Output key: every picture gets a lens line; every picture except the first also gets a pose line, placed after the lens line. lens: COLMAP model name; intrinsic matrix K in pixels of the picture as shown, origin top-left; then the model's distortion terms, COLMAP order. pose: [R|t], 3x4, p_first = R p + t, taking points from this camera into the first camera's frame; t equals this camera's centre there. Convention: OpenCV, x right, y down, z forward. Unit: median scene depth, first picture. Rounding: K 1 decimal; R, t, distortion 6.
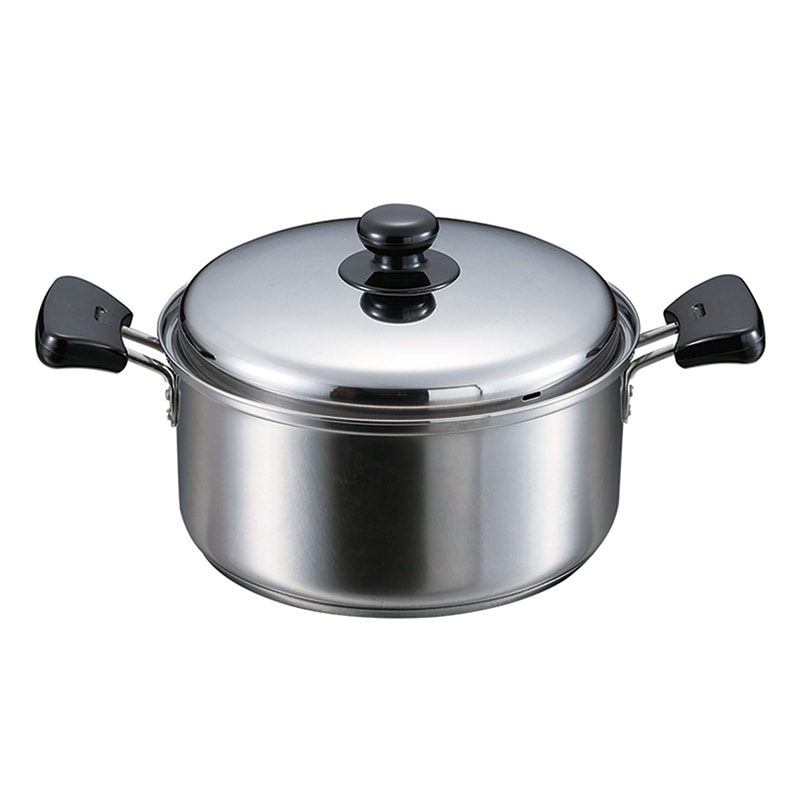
lens RADIAL K [[3518.4, 0, 399.2], [0, 3518.4, 399.6], [0, 0, 1]] dist [-0.234076, 0.000000]
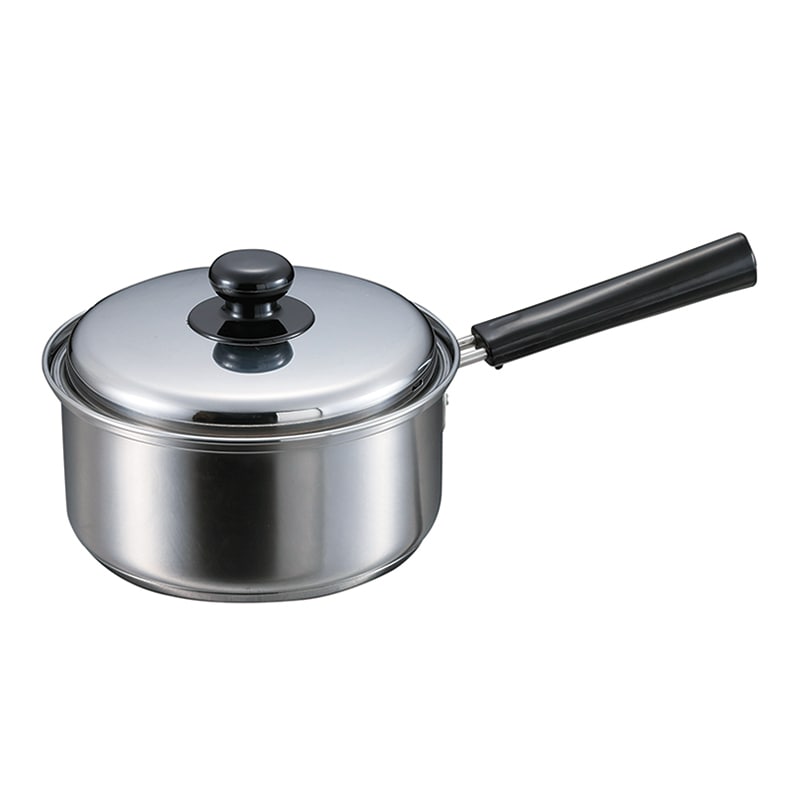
lens RADIAL K [[4405.3, 0, 400.7], [0, 4405.3, 401.9], [0, 0, 1]] dist [-0.629910, 0.000000]
pose [[0.999295, 0.013754, 0.034930, -0.002264], [-0.013055, 0.999711, -0.020168, 0.021890], [-0.035198, 0.019697, 0.999186, -0.450972]]
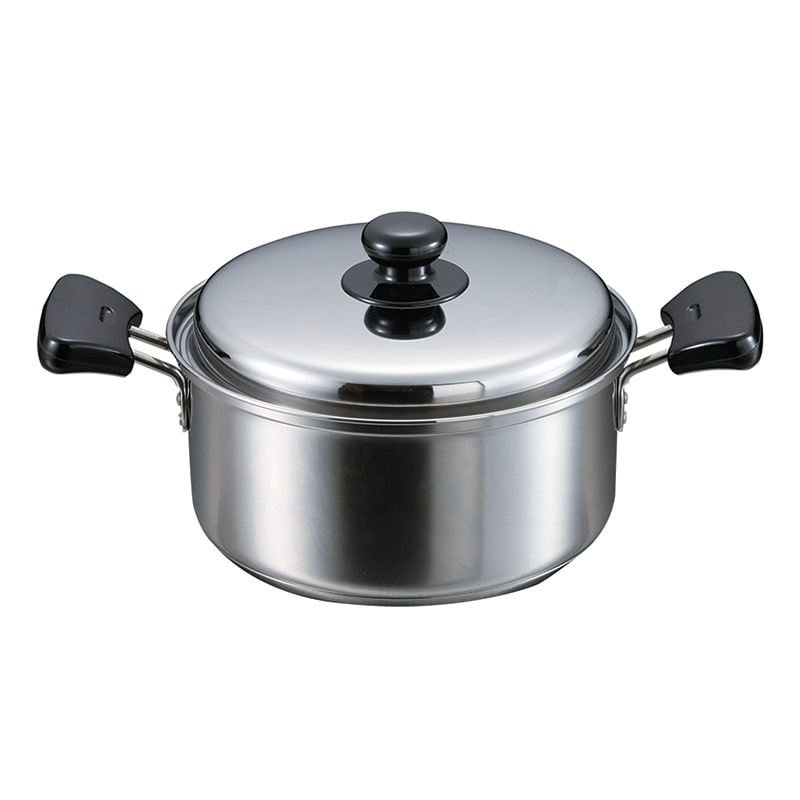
lens RADIAL K [[3958.6, 0, 400.0], [0, 3958.6, 399.7], [0, 0, 1]] dist [-0.471756, 0.000000]
pose [[0.999977, 0.006710, -0.000941, -0.000311], [-0.006718, 0.999941, -0.008553, 0.009915], [0.000884, 0.008559, 0.999963, -0.160541]]
